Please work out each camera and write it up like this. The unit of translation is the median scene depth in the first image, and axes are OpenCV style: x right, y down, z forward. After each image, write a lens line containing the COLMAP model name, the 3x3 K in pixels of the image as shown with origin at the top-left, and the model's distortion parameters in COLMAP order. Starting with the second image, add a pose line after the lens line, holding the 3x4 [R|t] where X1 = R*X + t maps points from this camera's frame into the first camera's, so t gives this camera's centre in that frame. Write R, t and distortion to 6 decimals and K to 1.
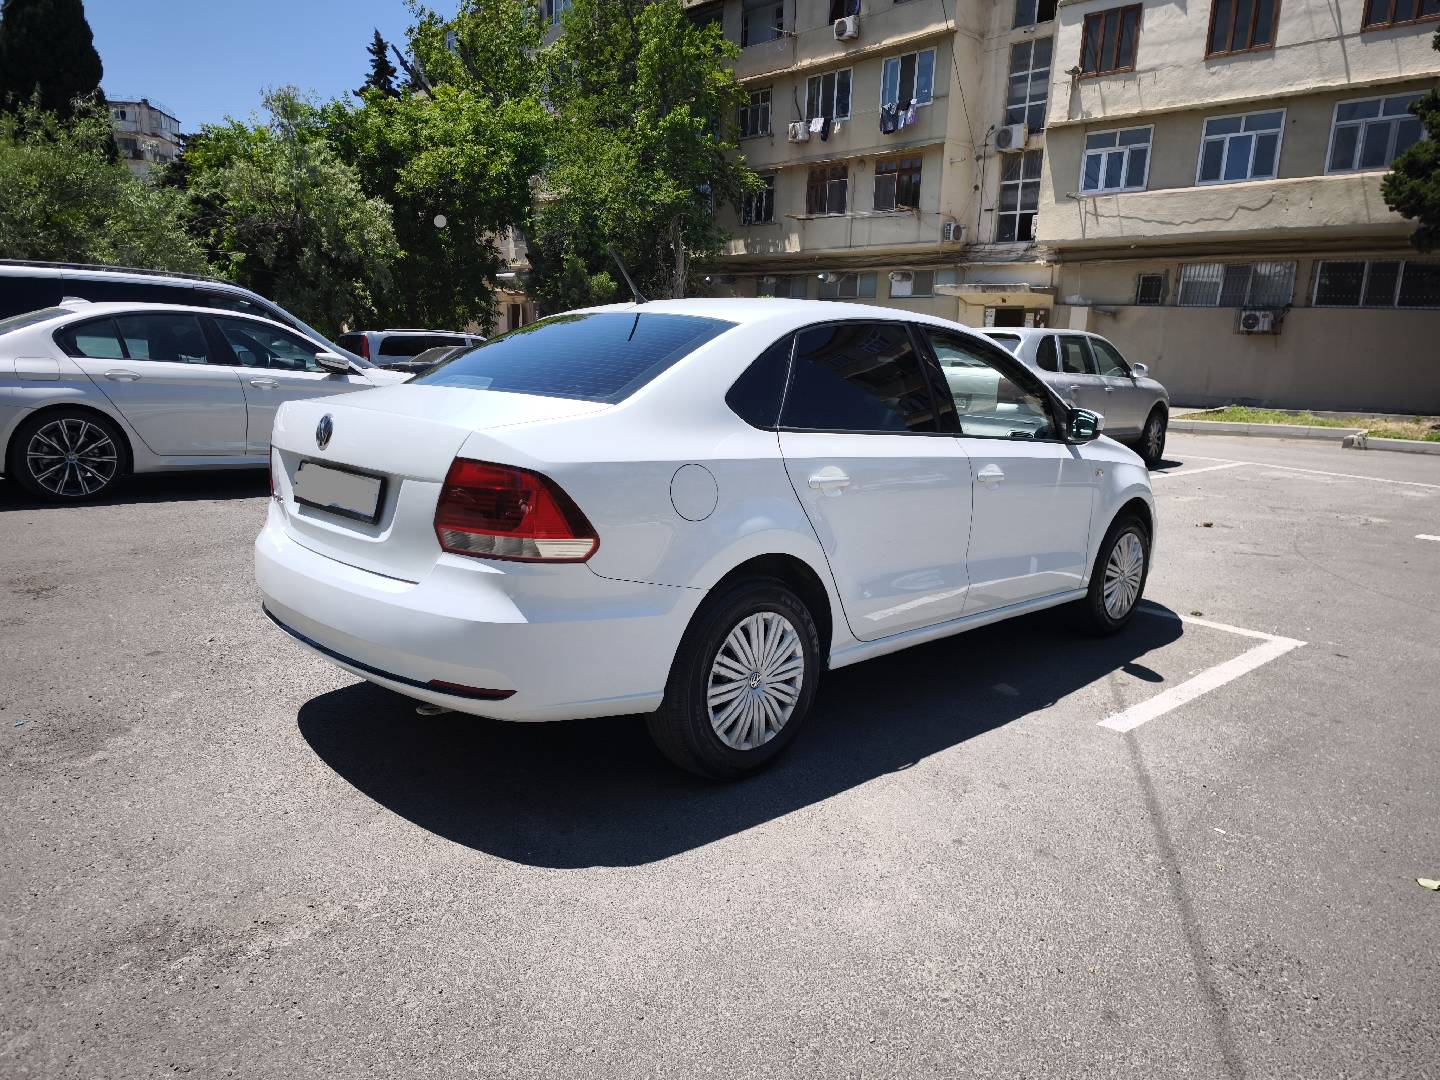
lens RADIAL K [[981.2, 0, 719.1], [0, 981.2, 546.0], [0, 0, 1]] dist [0.006497, -0.009809]
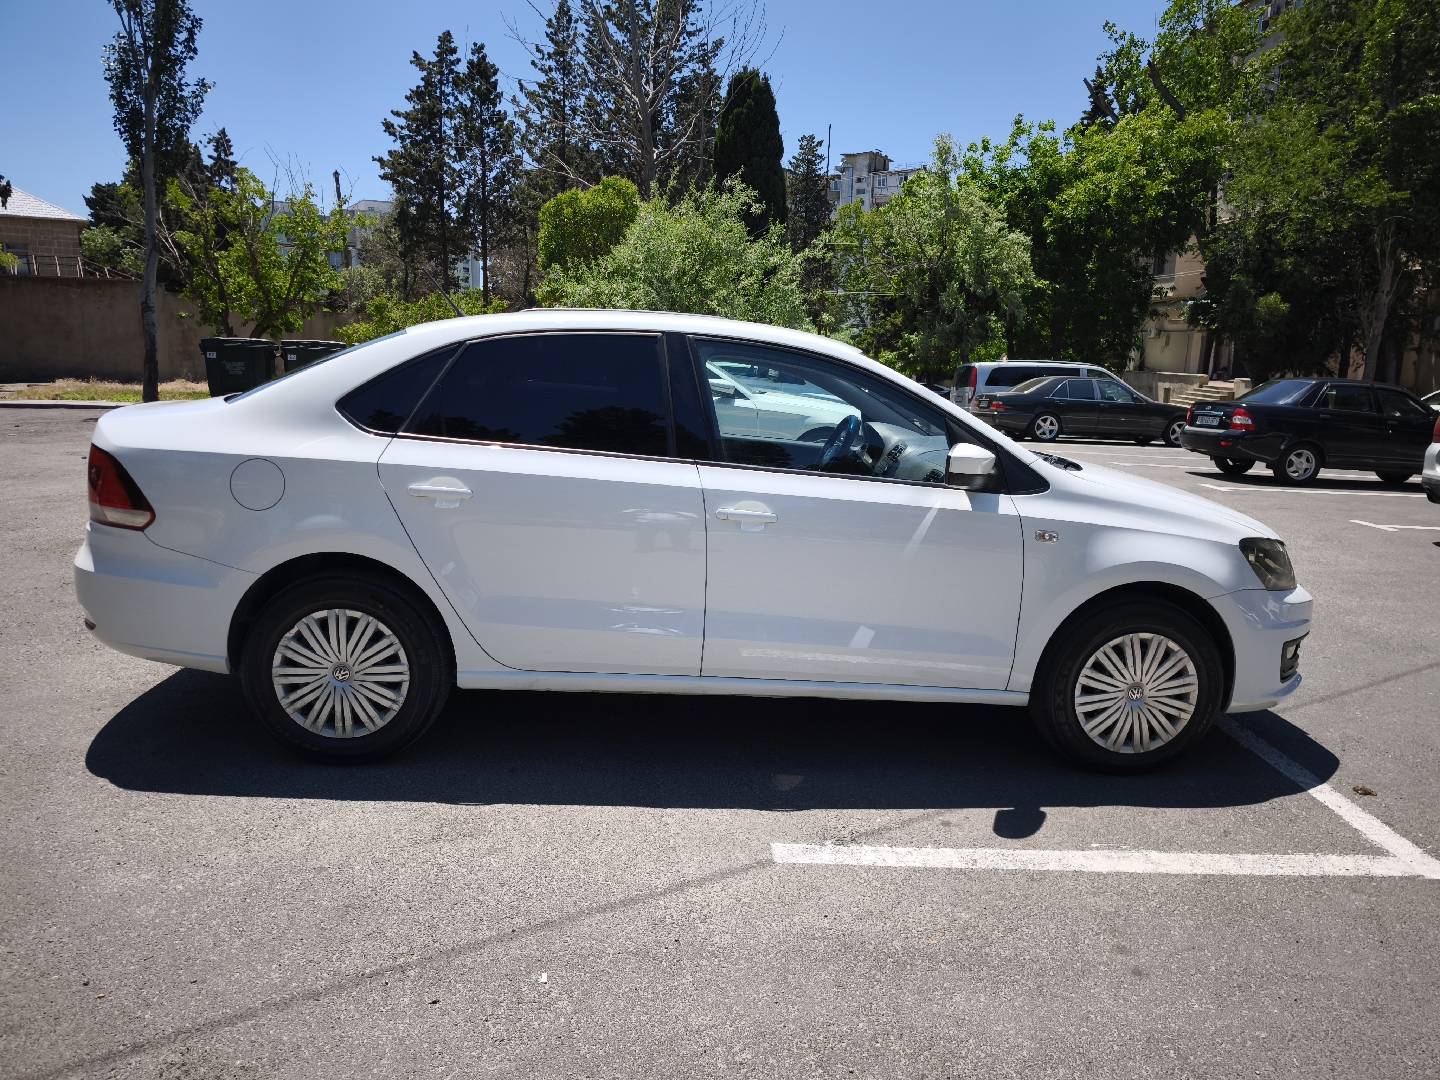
lens RADIAL K [[981.2, 0, 714.2], [0, 981.2, 540.4], [0, 0, 1]] dist [0.006497, -0.009809]
pose [[0.750106, 0.110228, -0.652066, 0.415362], [-0.135362, 0.990726, 0.011762, -0.028716], [0.647316, 0.079443, 0.758071, 0.187132]]
